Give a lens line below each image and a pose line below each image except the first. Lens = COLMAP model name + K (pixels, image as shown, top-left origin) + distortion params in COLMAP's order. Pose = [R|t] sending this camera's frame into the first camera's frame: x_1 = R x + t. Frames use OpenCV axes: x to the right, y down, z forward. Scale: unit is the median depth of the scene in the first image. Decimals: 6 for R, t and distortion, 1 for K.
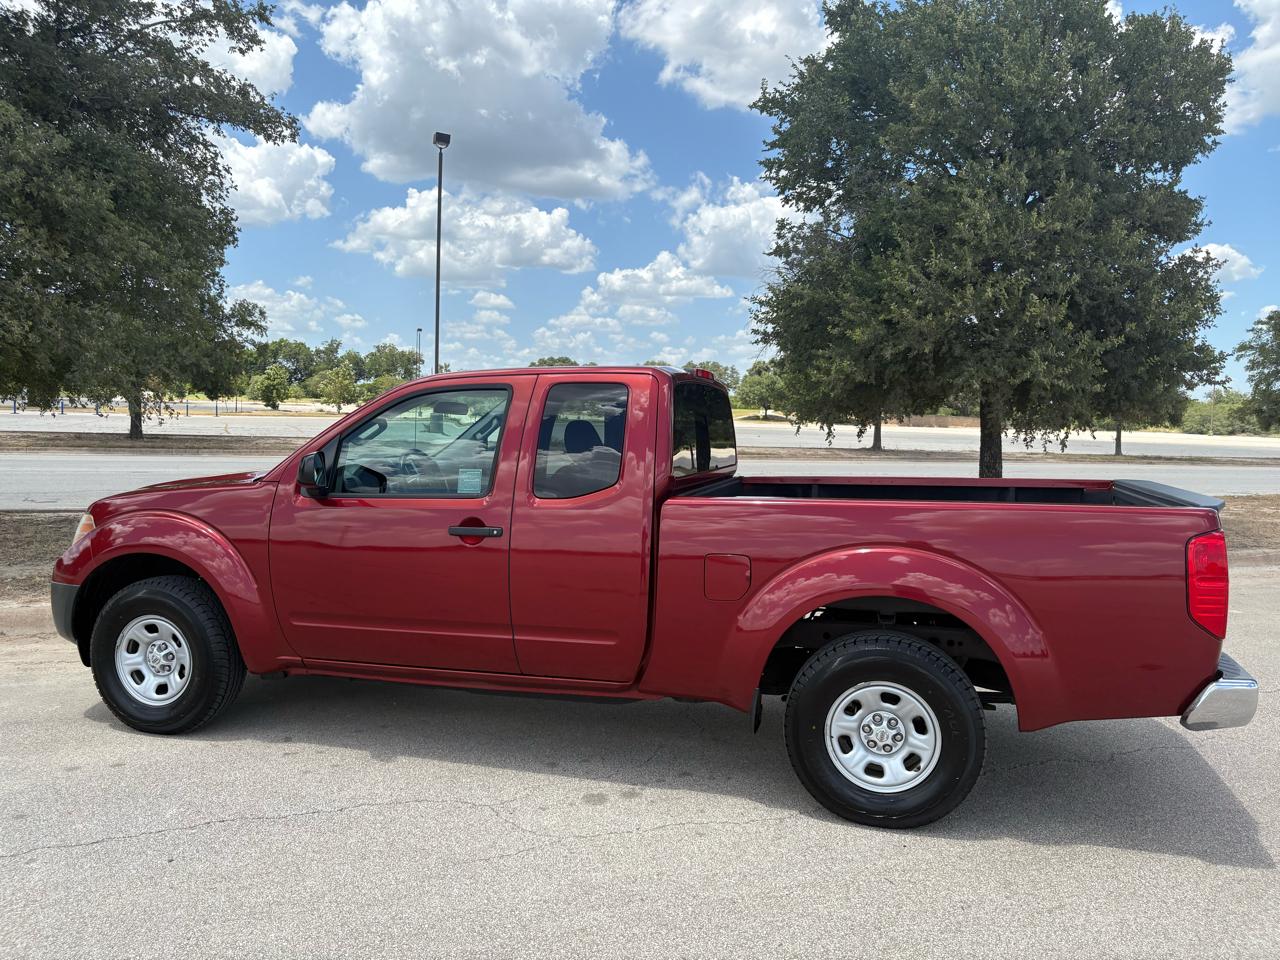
lens RADIAL K [[971.3, 0, 635.5], [0, 971.3, 485.5], [0, 0, 1]] dist [0.016537, -0.007373]
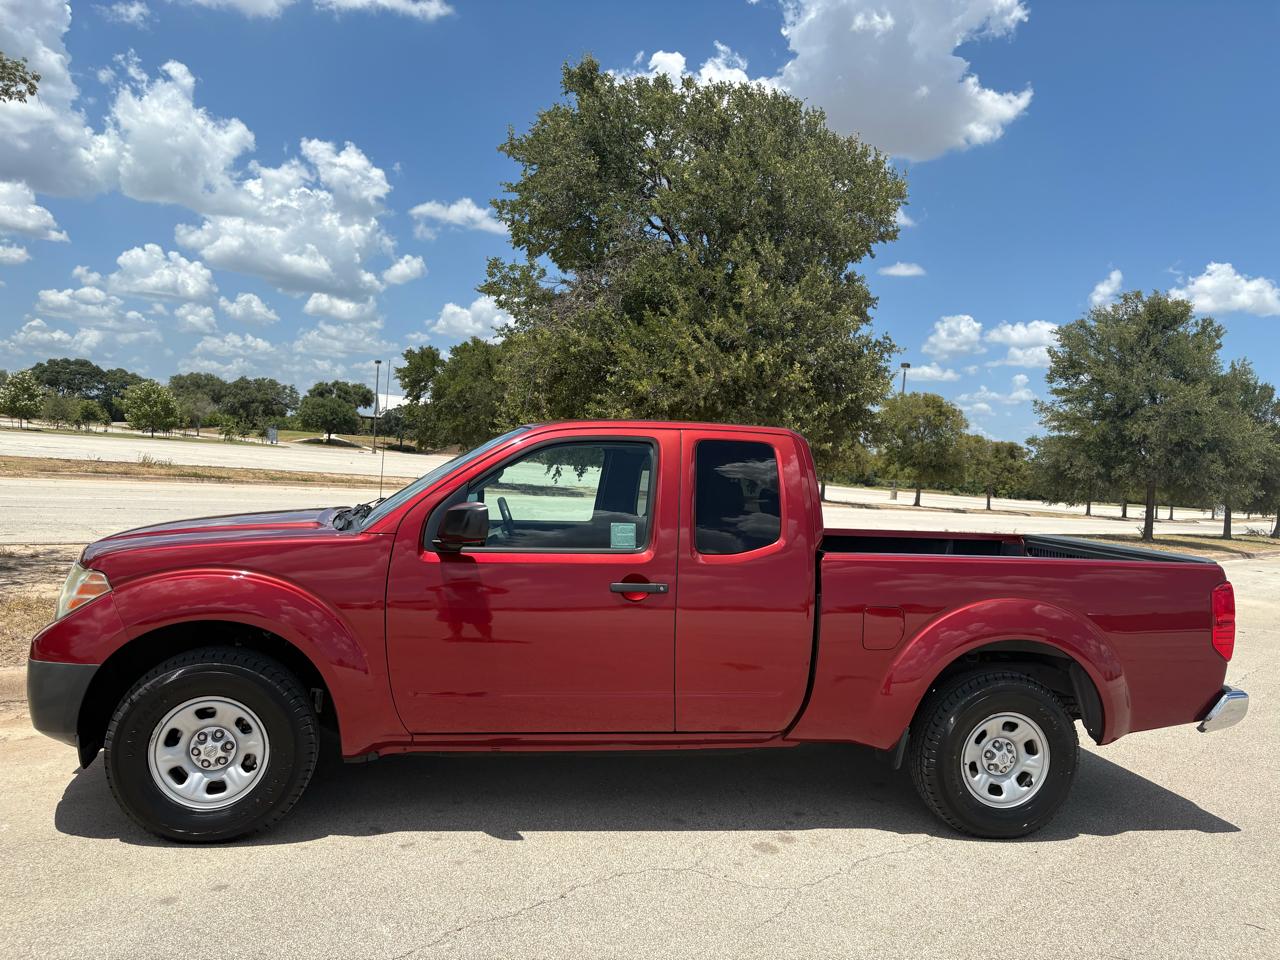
lens RADIAL K [[969.7, 0, 642.7], [0, 969.7, 485.7], [0, 0, 1]] dist [0.018823, -0.009159]
pose [[0.895956, 0.028821, 0.443206, -0.540614], [-0.016033, 0.999341, -0.032574, -0.022224], [-0.443852, 0.022079, 0.895828, 0.109793]]
